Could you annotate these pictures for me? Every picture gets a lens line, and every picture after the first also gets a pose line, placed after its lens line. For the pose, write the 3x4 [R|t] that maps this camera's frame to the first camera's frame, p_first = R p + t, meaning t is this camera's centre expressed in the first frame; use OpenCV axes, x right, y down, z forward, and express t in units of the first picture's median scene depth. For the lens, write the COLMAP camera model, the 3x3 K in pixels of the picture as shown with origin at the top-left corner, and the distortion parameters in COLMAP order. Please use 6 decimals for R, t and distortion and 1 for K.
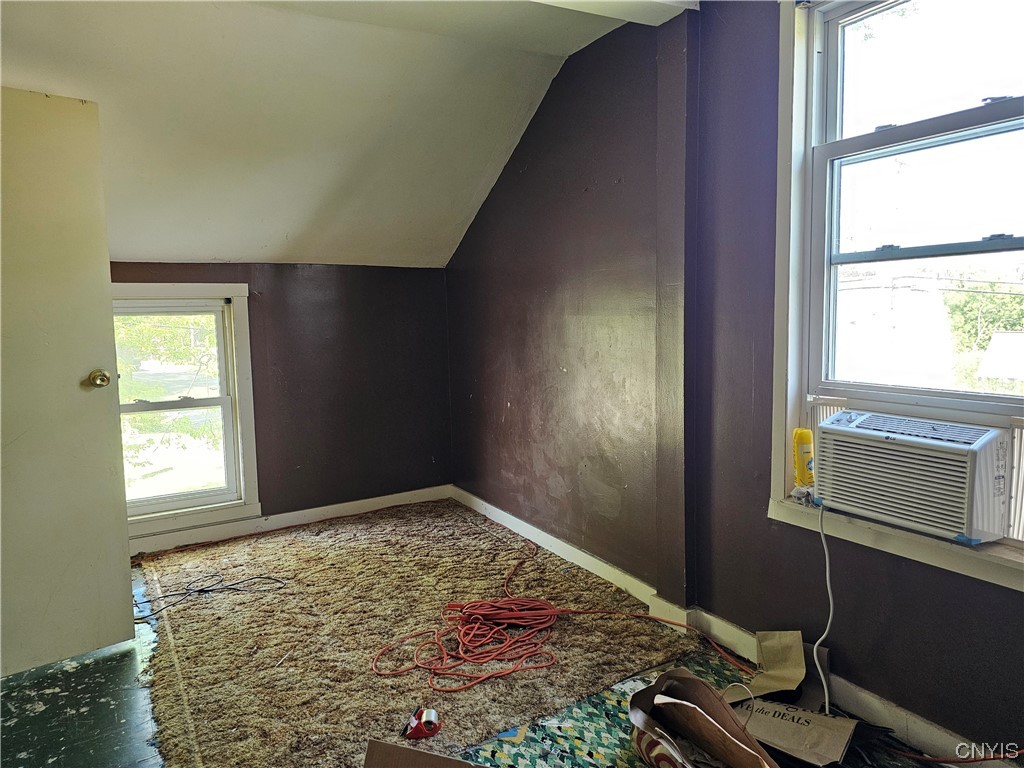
lens RADIAL K [[686.5, 0, 512.5], [0, 686.5, 380.5], [0, 0, 1]] dist [0.052830, -0.045192]
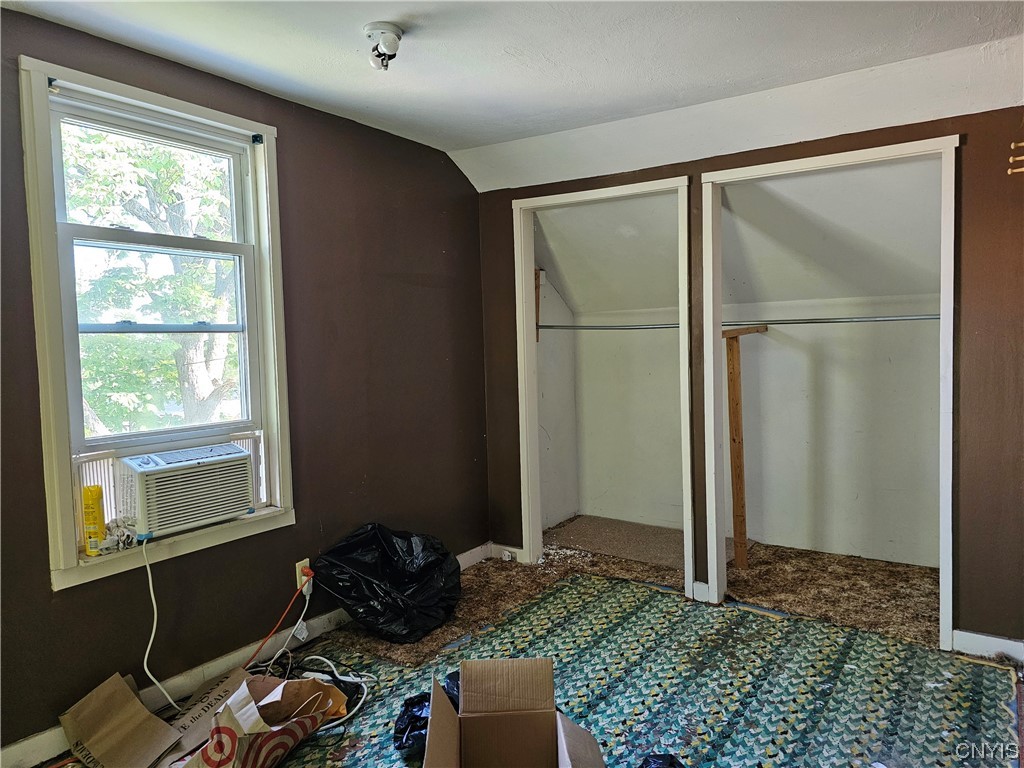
lens RADIAL K [[686.5, 0, 512.3], [0, 686.5, 383.6], [0, 0, 1]] dist [0.052830, -0.045192]
pose [[-0.408122, -0.015817, 0.912790, -0.820607], [0.129065, 0.988808, 0.074841, -0.082104], [-0.903758, 0.148353, -0.401513, 0.830606]]
